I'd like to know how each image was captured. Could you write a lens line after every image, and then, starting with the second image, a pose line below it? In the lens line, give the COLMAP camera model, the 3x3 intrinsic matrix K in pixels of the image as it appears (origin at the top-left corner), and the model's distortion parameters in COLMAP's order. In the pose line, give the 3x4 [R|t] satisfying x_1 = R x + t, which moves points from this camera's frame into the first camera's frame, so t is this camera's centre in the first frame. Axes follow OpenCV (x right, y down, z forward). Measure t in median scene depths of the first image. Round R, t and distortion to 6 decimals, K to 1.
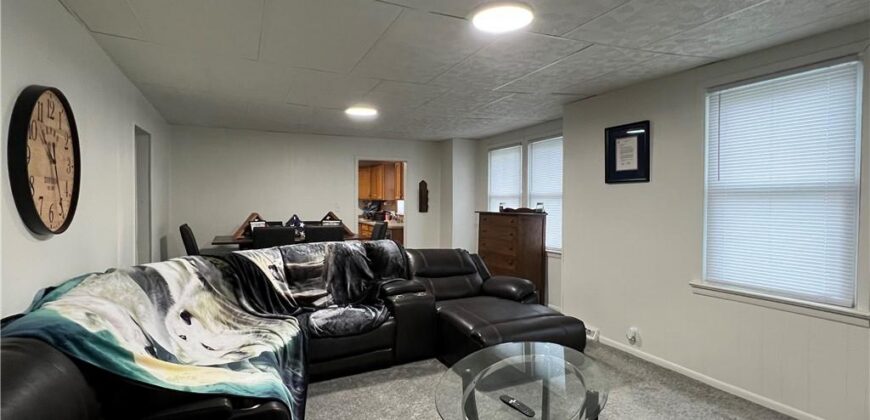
lens RADIAL K [[415.7, 0, 435.0], [0, 415.7, 210.0], [0, 0, 1]] dist [-0.068267, -0.000125]
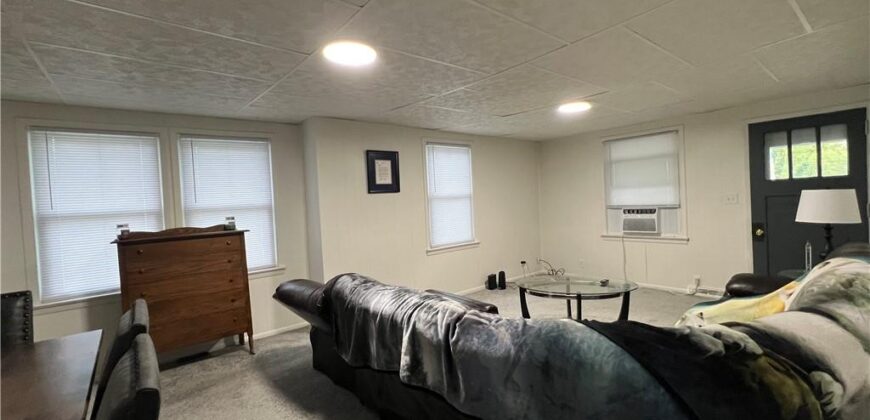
lens RADIAL K [[357.7, 0, 435.0], [0, 357.7, 210.0], [0, 0, 1]] dist [0.000217, -0.000038]
pose [[-0.252731, 0.007522, 0.967507, -0.731169], [0.084322, 0.996336, 0.014281, -0.011285], [-0.963855, 0.085191, -0.252440, 1.116871]]
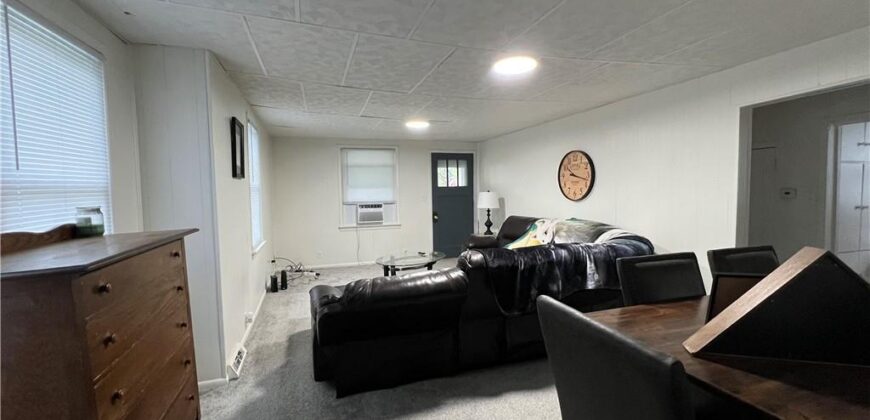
lens RADIAL K [[370.7, 0, 435.0], [0, 370.7, 210.0], [0, 0, 1]] dist [0.000254, 0.000009]
pose [[-0.992347, 0.031066, 0.119507, -0.136346], [0.041144, 0.995715, 0.082814, -0.042147], [-0.116422, 0.087098, -0.989373, 1.819509]]
